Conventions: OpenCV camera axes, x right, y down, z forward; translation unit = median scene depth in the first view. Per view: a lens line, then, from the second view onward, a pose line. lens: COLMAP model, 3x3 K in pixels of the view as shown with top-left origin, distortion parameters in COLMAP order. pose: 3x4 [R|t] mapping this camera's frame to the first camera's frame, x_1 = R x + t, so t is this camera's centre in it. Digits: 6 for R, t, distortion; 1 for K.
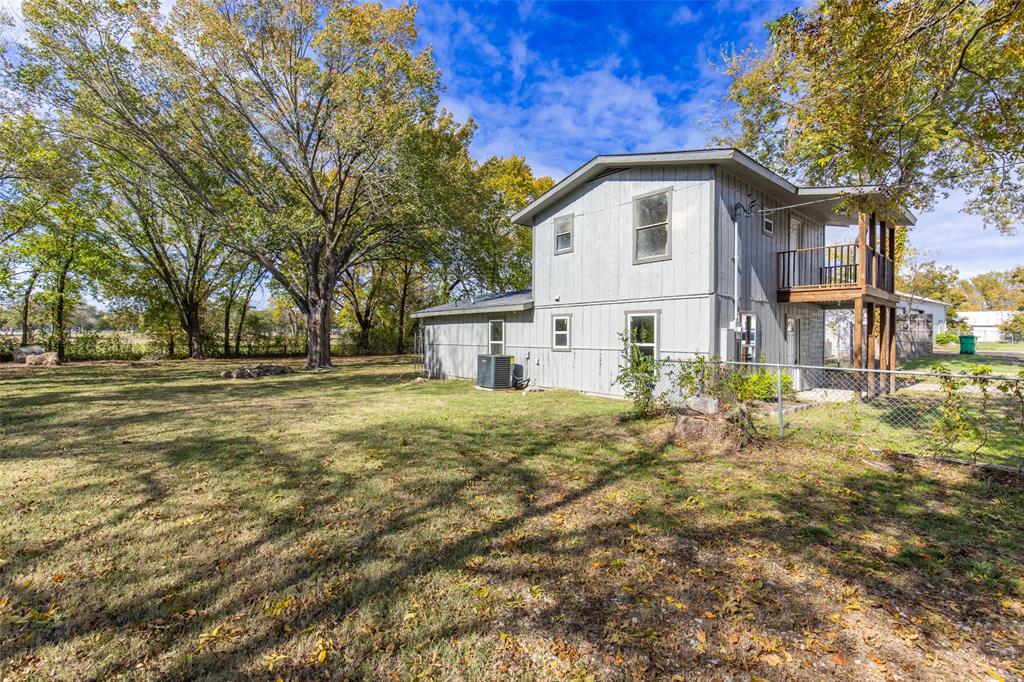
lens RADIAL K [[463.4, 0, 510.6], [0, 463.4, 339.4], [0, 0, 1]] dist [0.002519, 0.000133]
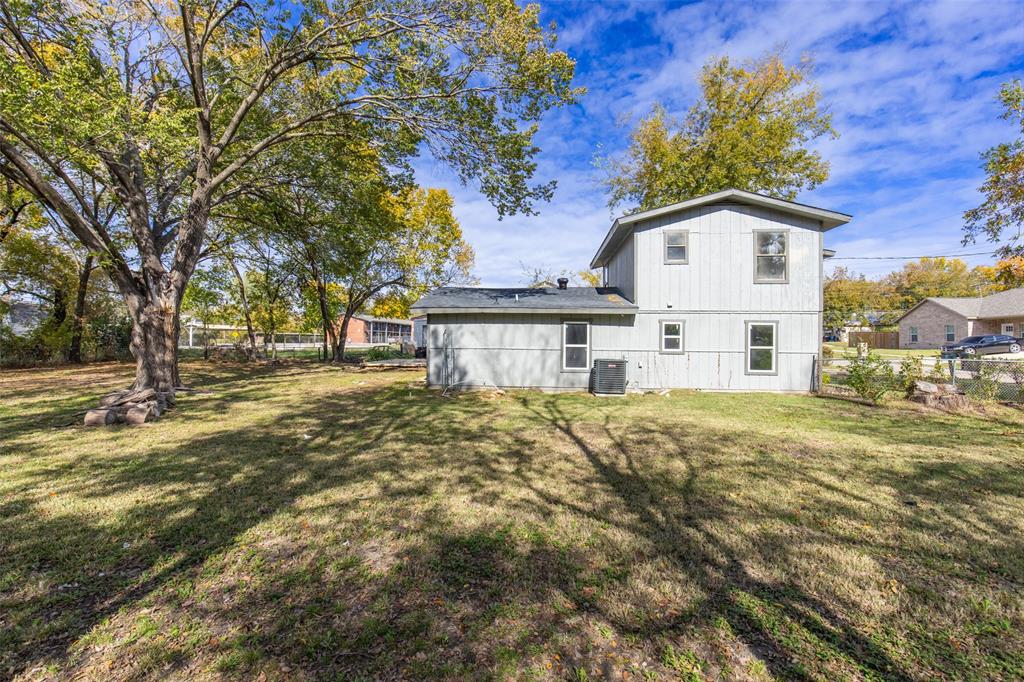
lens RADIAL K [[463.4, 0, 511.8], [0, 463.4, 346.9], [0, 0, 1]] dist [0.002519, 0.000133]
pose [[0.691904, 0.000792, 0.721989, -0.921546], [-0.003502, 0.999991, 0.002260, 0.007548], [-0.721981, -0.004092, 0.691901, 0.514239]]
